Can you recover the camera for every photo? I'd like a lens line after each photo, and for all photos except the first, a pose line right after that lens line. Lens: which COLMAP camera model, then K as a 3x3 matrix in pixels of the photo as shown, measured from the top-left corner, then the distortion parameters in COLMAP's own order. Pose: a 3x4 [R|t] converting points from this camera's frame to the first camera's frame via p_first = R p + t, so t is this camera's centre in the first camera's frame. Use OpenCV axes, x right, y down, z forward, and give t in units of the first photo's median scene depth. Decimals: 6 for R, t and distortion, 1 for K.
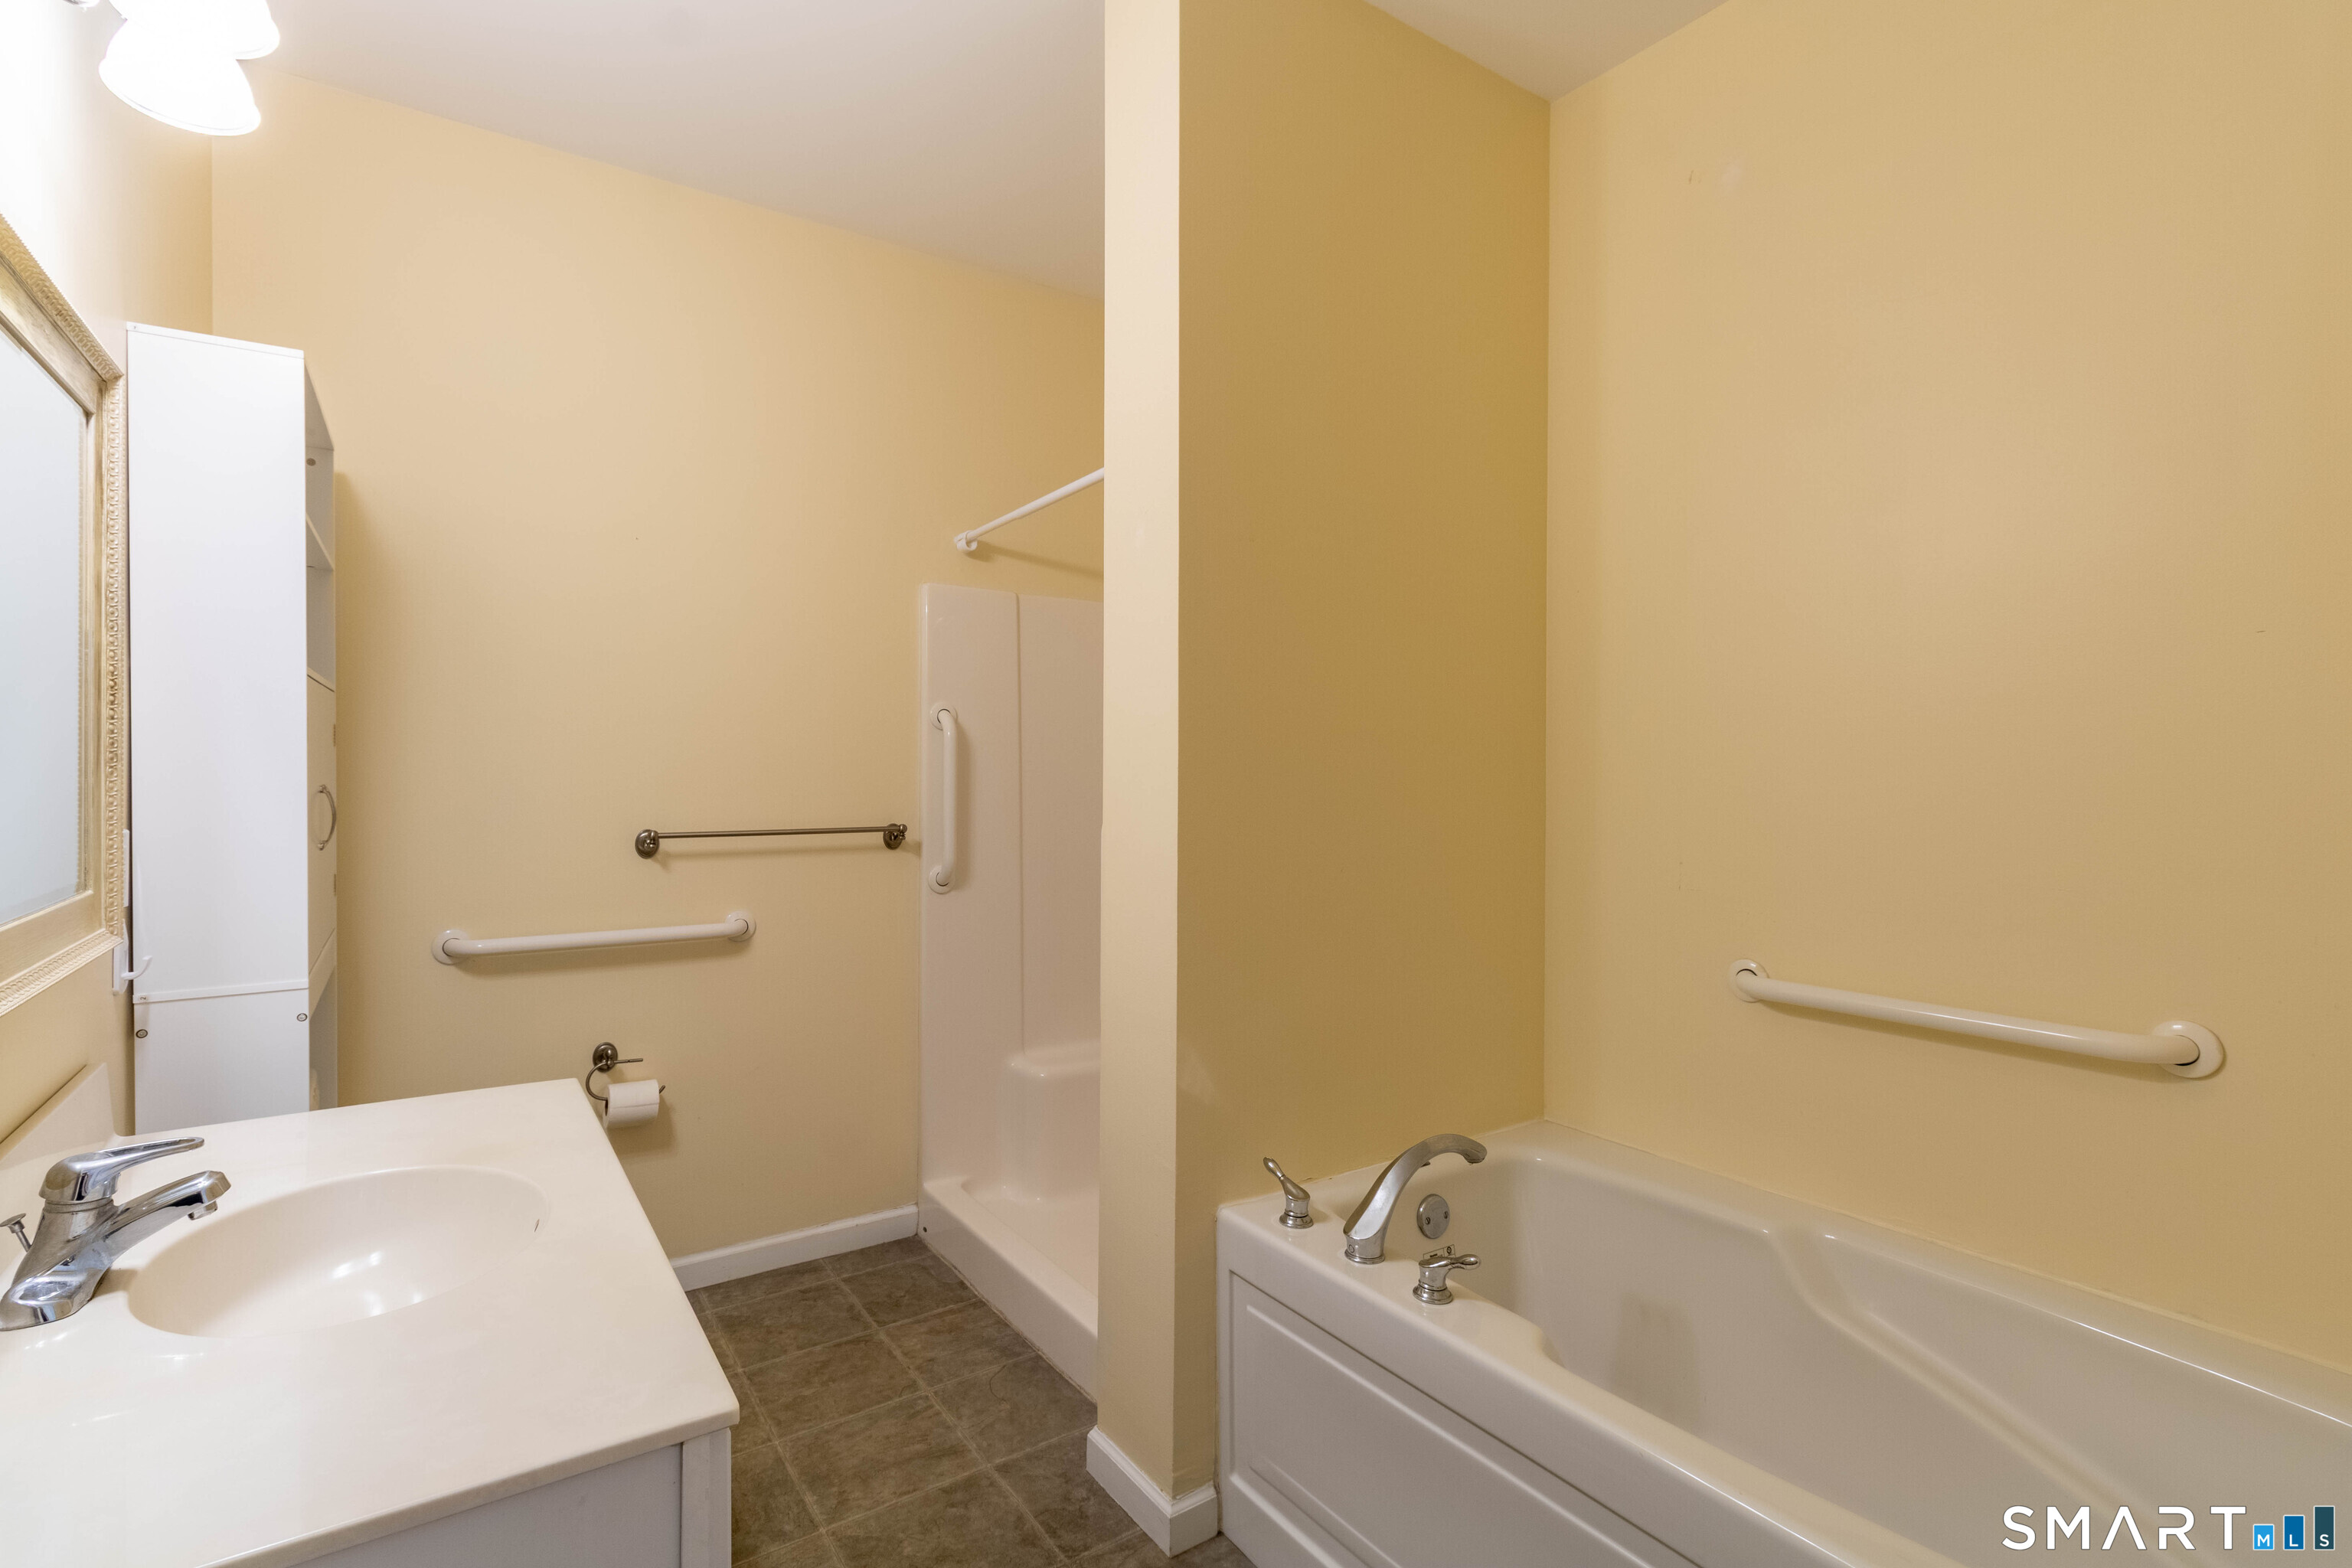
lens RADIAL K [[1077.3, 0, 1178.8], [0, 1077.3, 772.7], [0, 0, 1]] dist [0.006618, 0.000279]
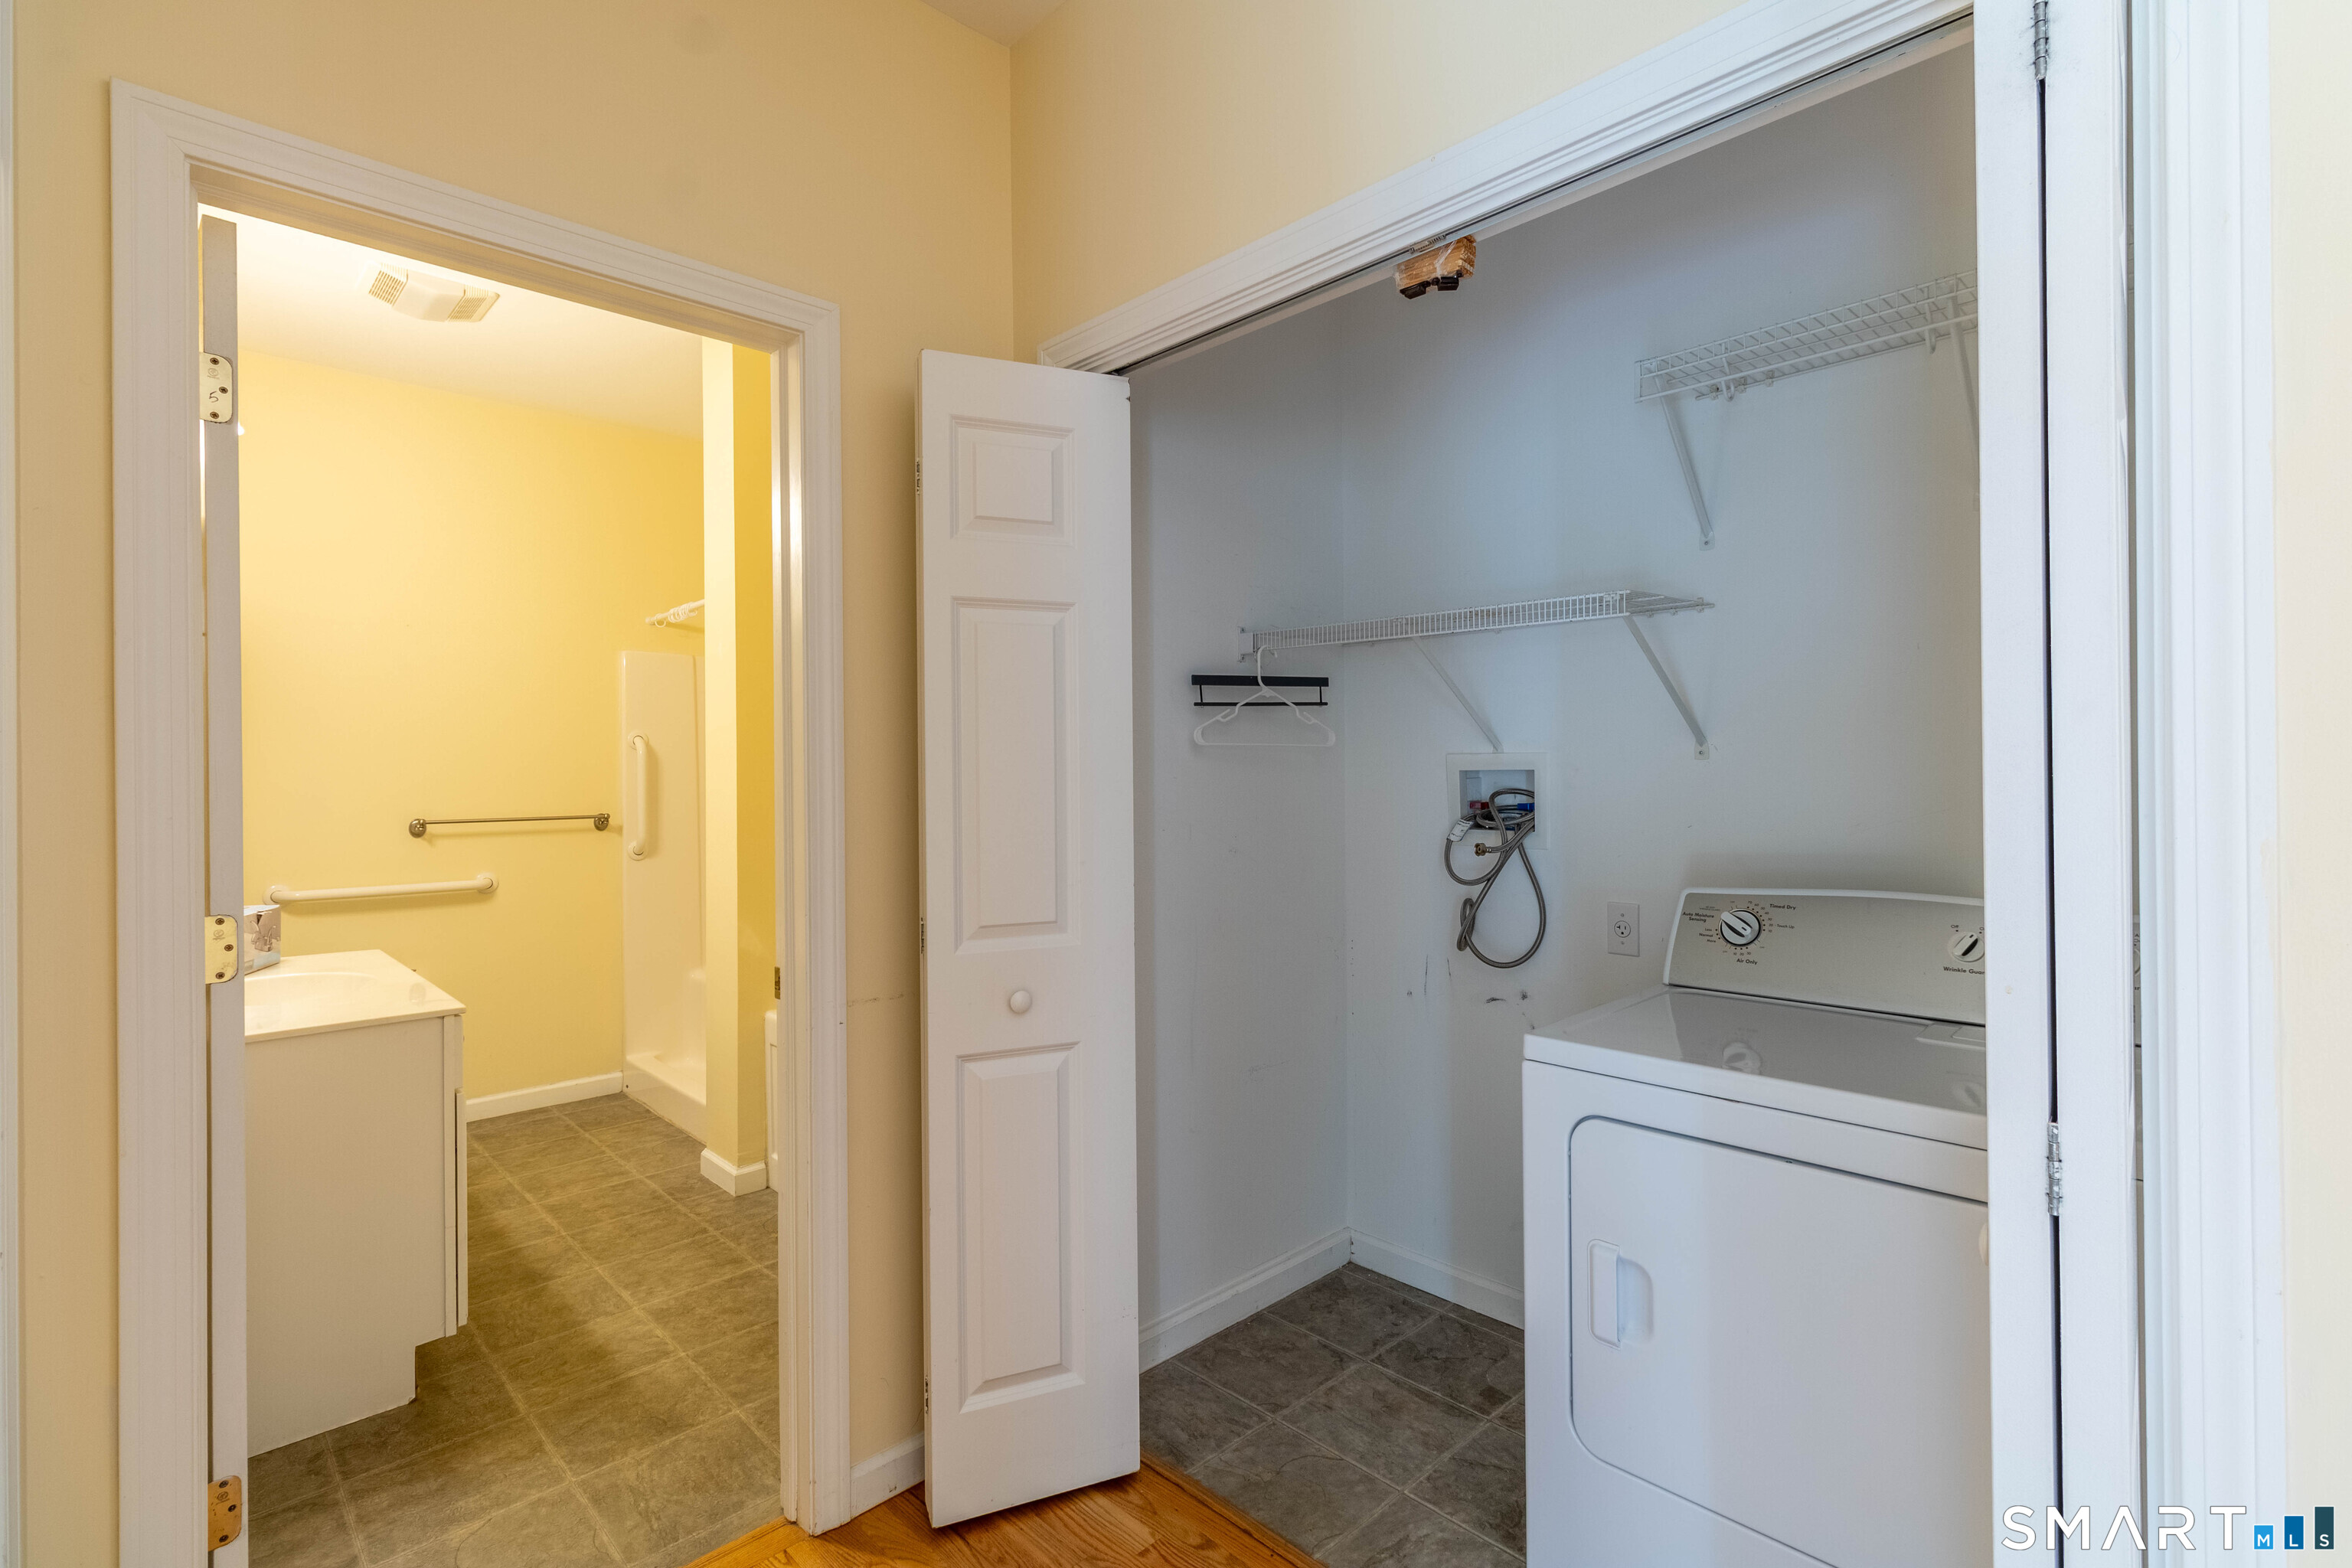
lens RADIAL K [[1038.0, 0, 1172.8], [0, 1038.0, 769.4], [0, 0, 1]] dist [0.000899, 0.000120]
pose [[0.983704, -0.008844, 0.179579, 0.320862], [0.009295, 0.999955, -0.001675, -0.004077], [-0.179556, 0.003317, 0.983742, -0.693745]]
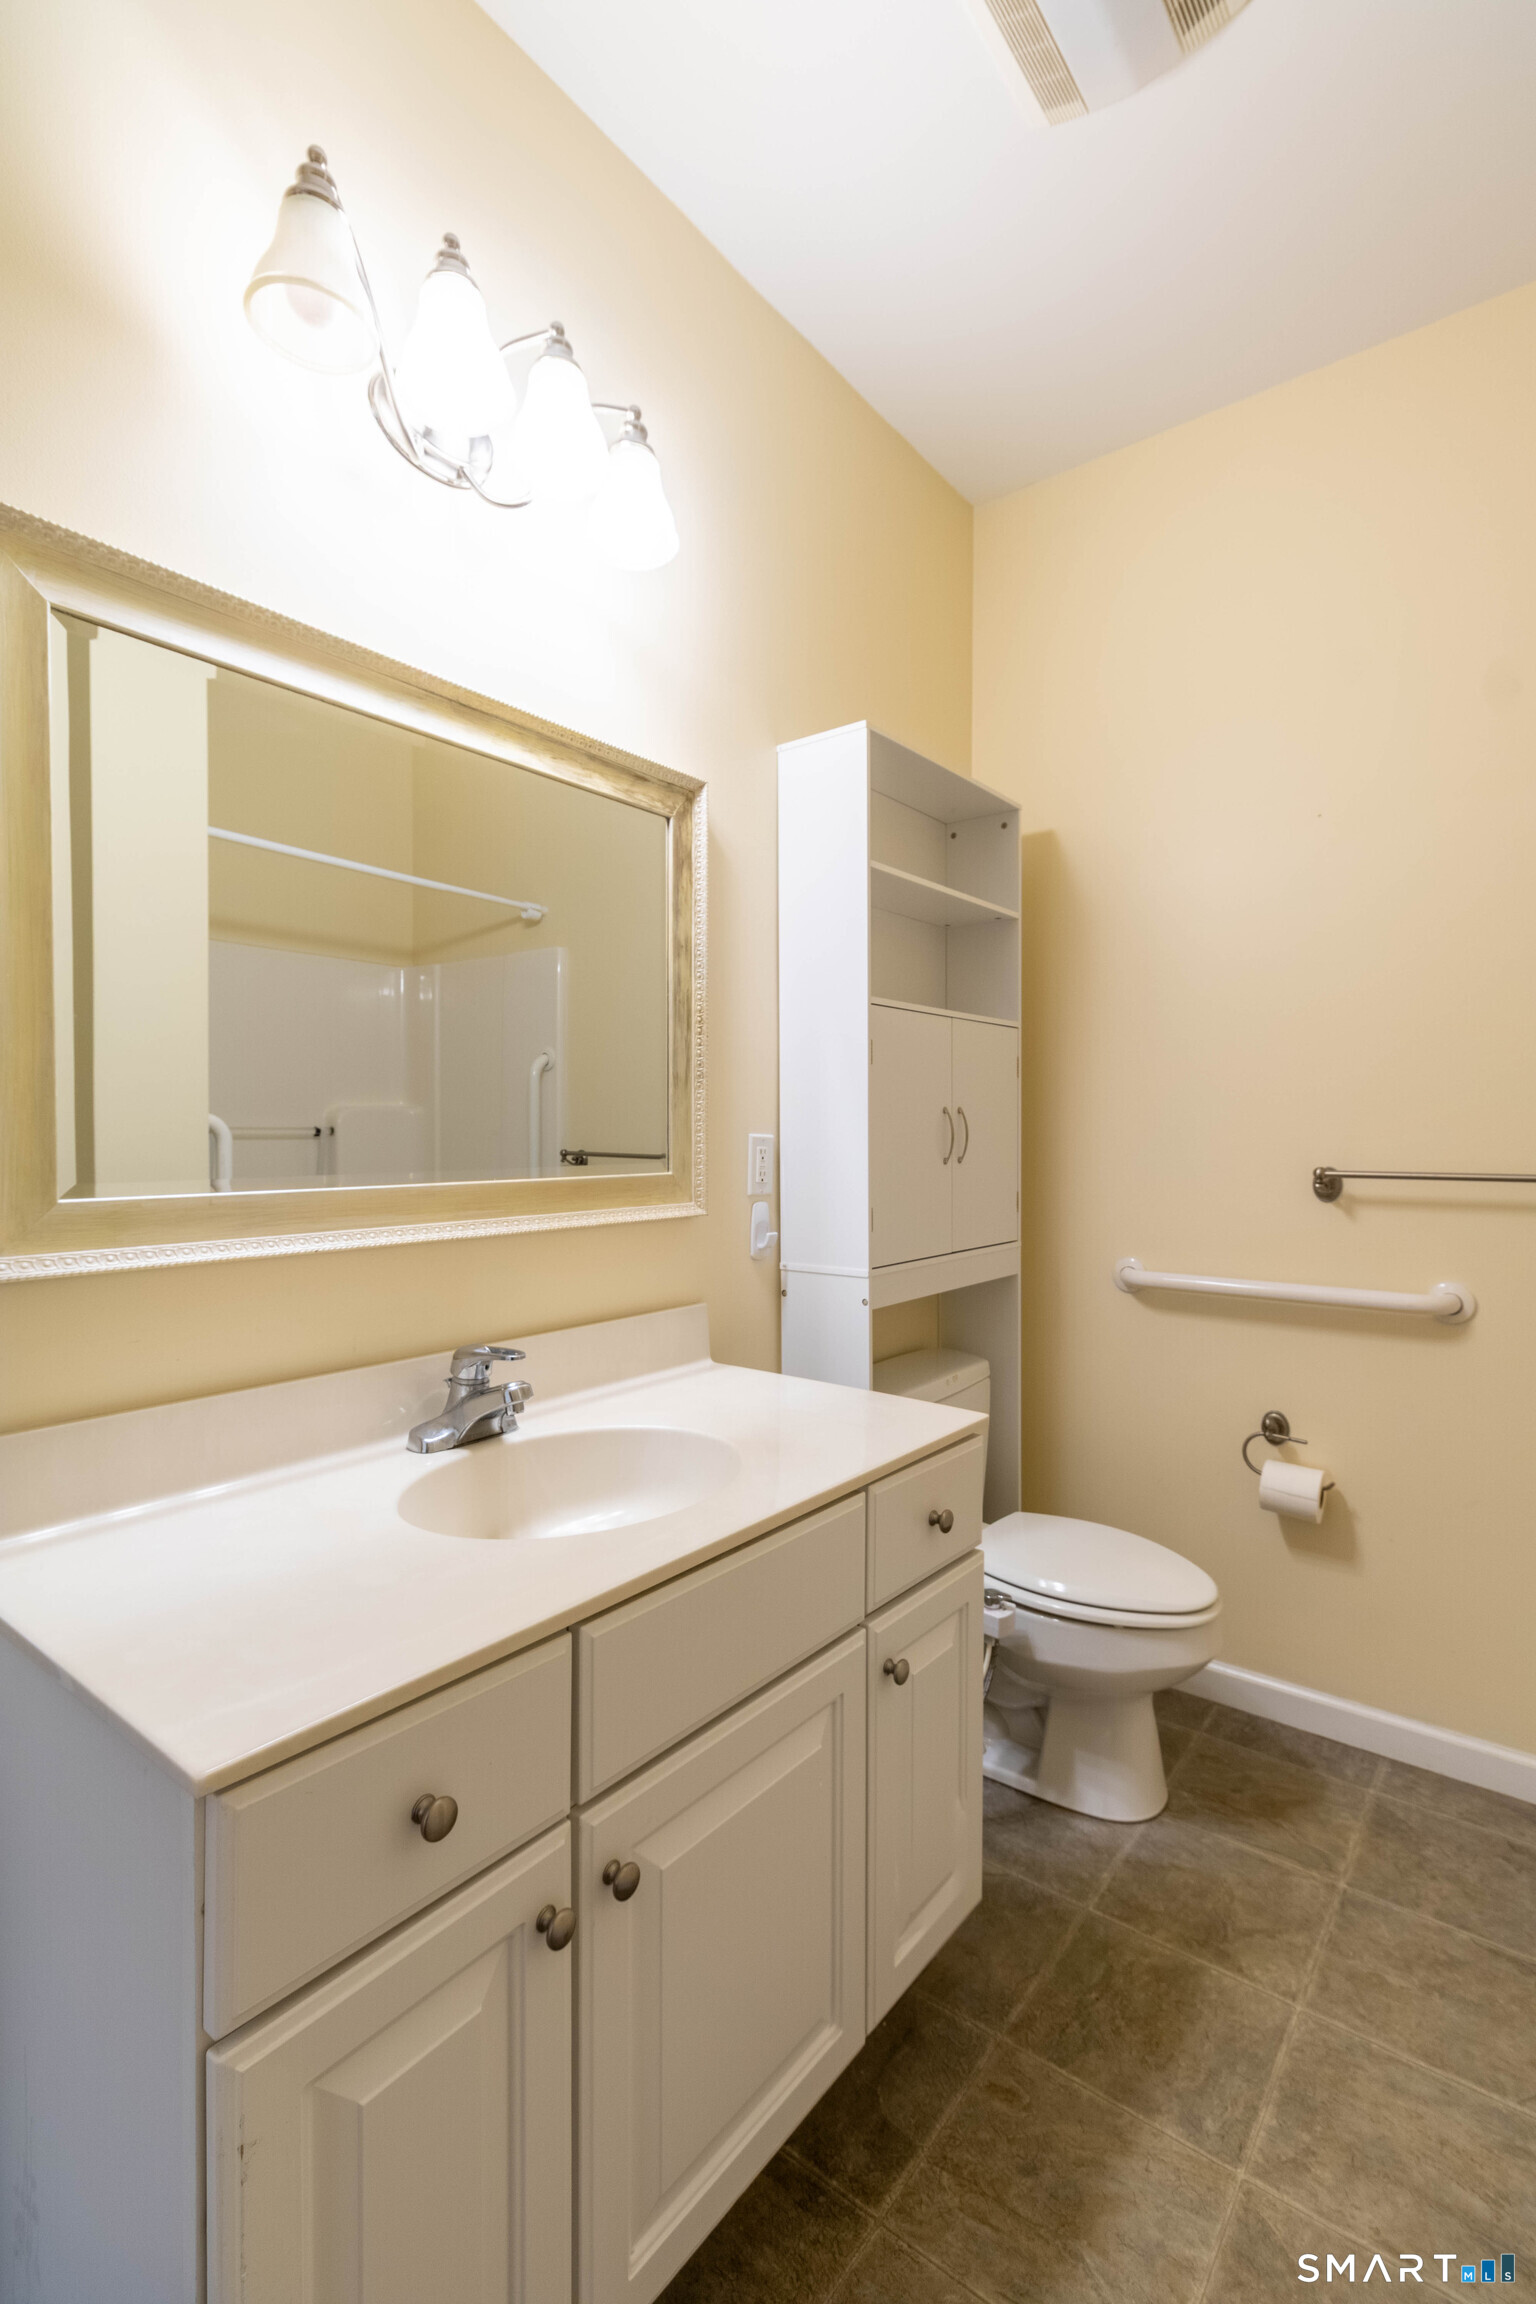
lens RADIAL K [[1055.3, 0, 797.8], [0, 1055.3, 1155.8], [0, 0, 1]] dist [0.006618, 0.000279]
pose [[0.313553, 0.012295, -0.949491, 0.166565], [-0.003513, 0.999924, 0.011788, 0.041119], [0.949564, -0.000360, 0.313573, 0.413508]]
